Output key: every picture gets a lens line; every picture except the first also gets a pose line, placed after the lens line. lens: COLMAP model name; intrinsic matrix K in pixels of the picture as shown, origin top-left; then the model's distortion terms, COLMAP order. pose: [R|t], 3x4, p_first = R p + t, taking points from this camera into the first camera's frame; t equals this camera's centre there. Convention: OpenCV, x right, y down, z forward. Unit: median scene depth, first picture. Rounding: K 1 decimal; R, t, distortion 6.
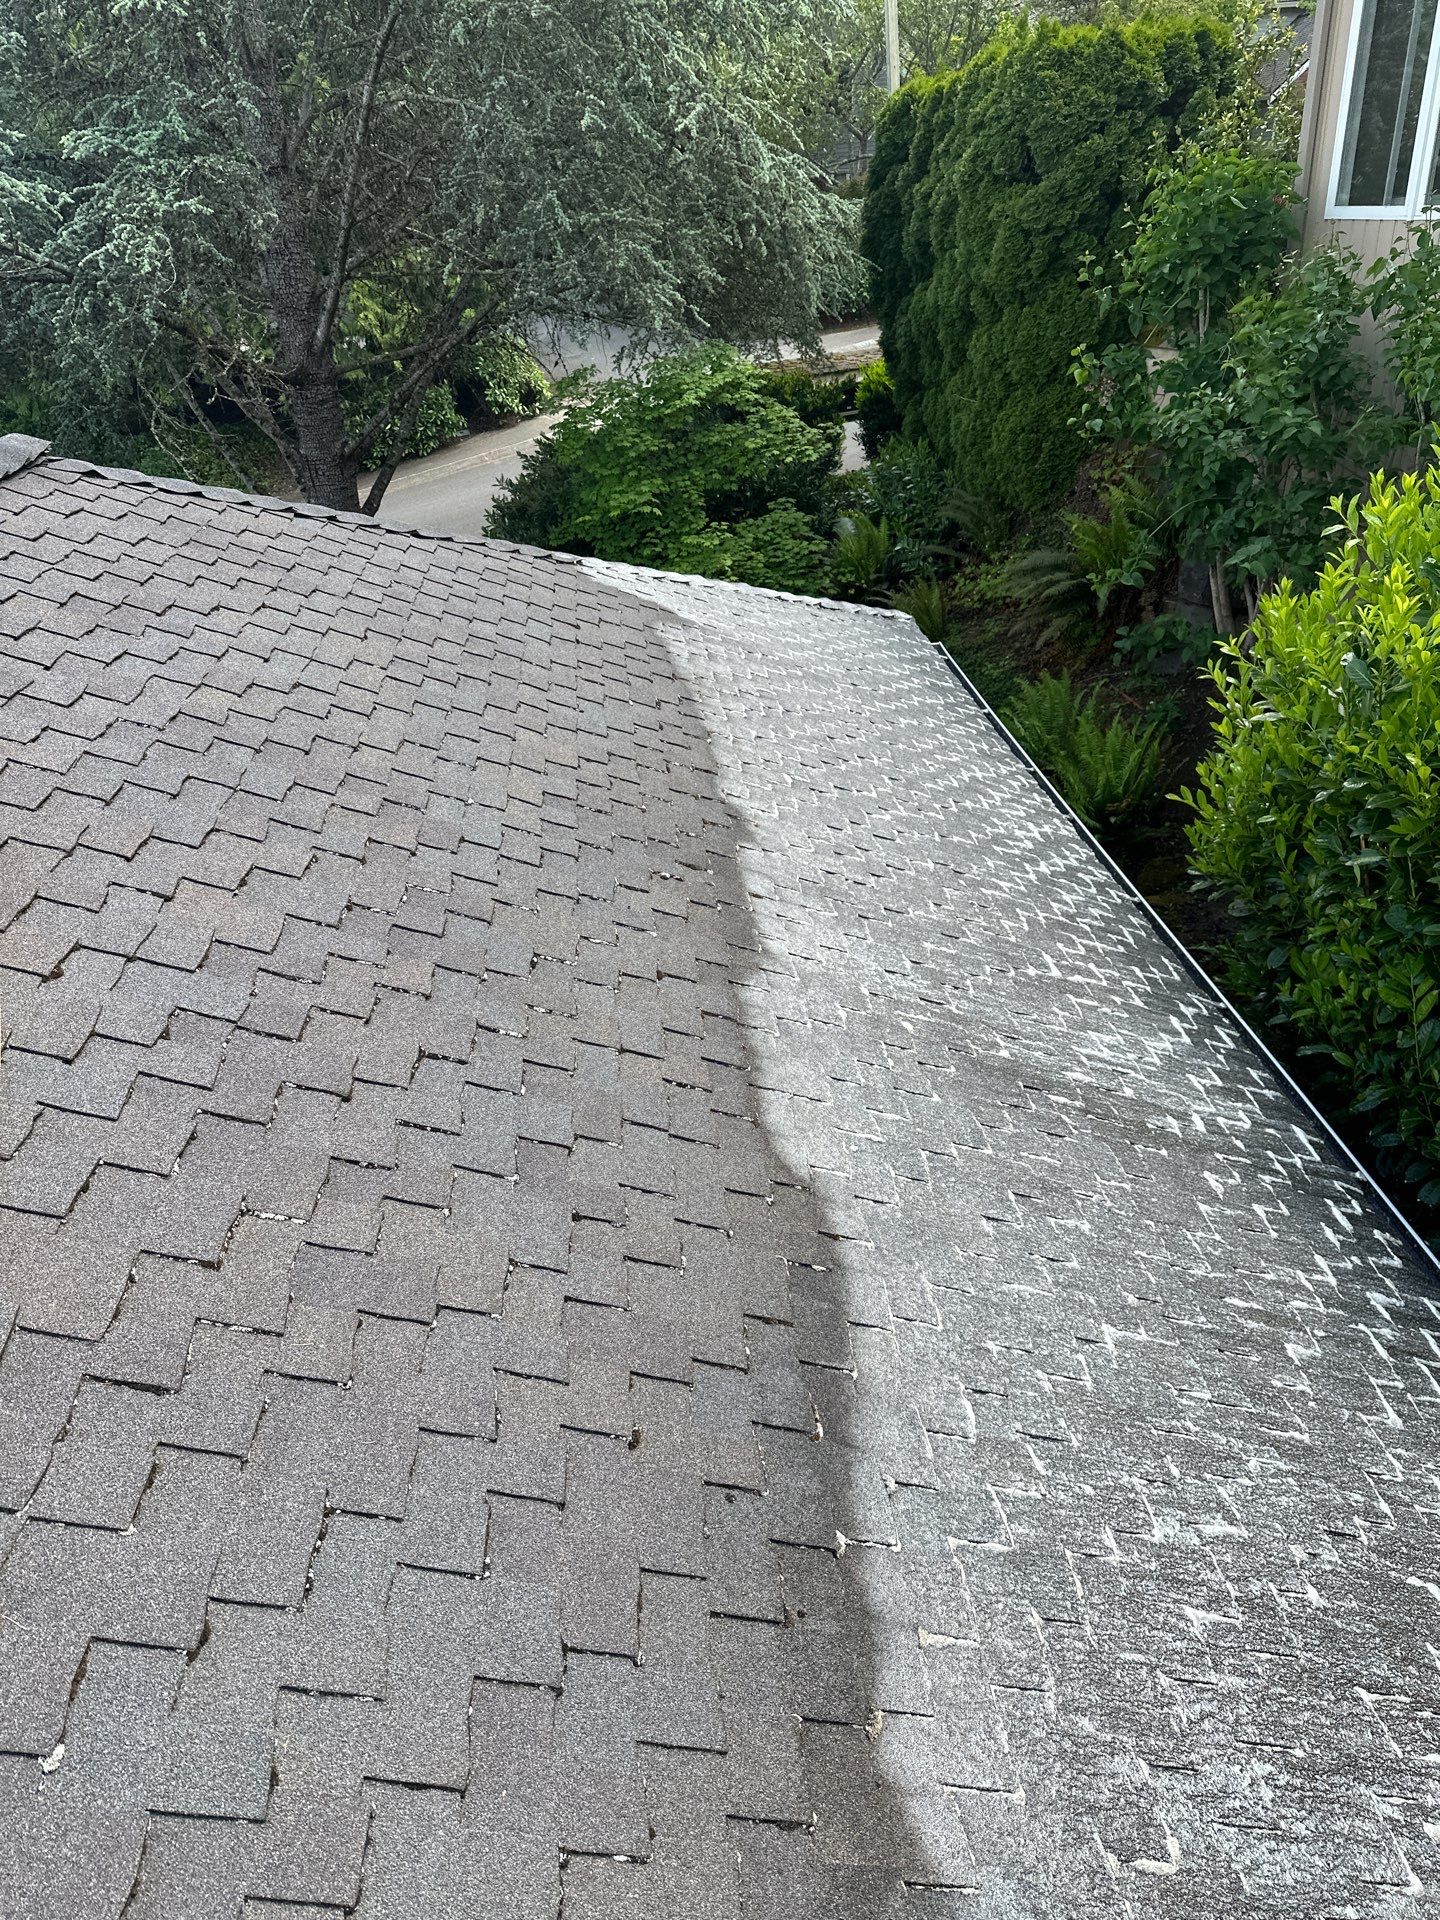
lens RADIAL K [[1364.8, 0, 720.0], [0, 1364.8, 960.0], [0, 0, 1]] dist [0.085144, -0.158612]
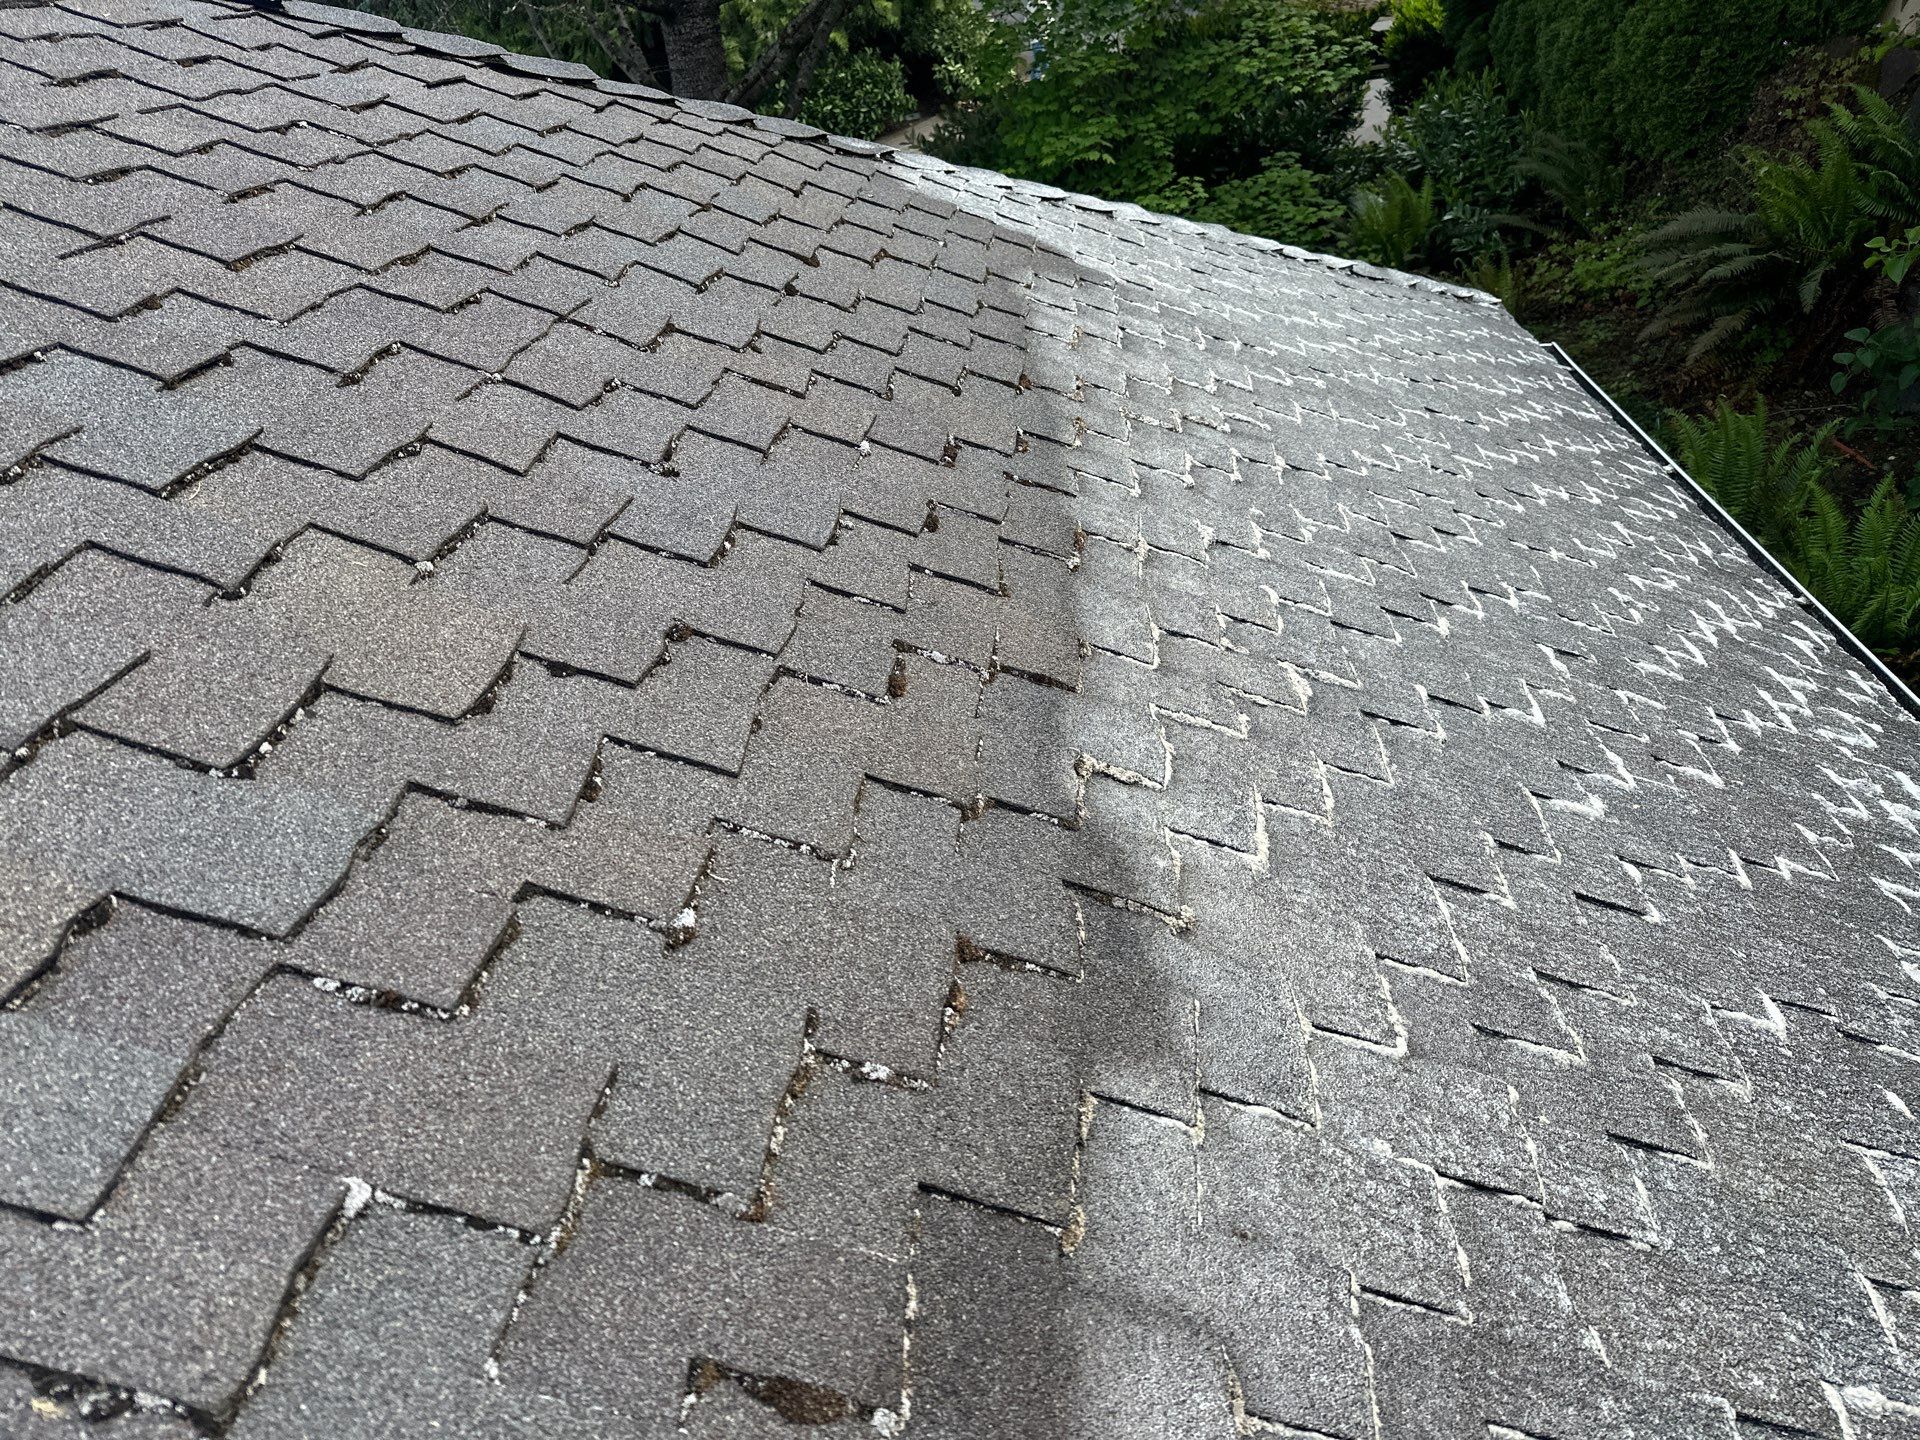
lens RADIAL K [[1364.8, 0, 946.5], [0, 1364.8, 716.5], [0, 0, 1]] dist [0.085144, -0.158612]
pose [[0.984764, 0.063195, -0.162005, 0.010769], [-0.059194, 0.997813, 0.029407, -0.072844], [0.163509, -0.019370, 0.986352, 0.365657]]
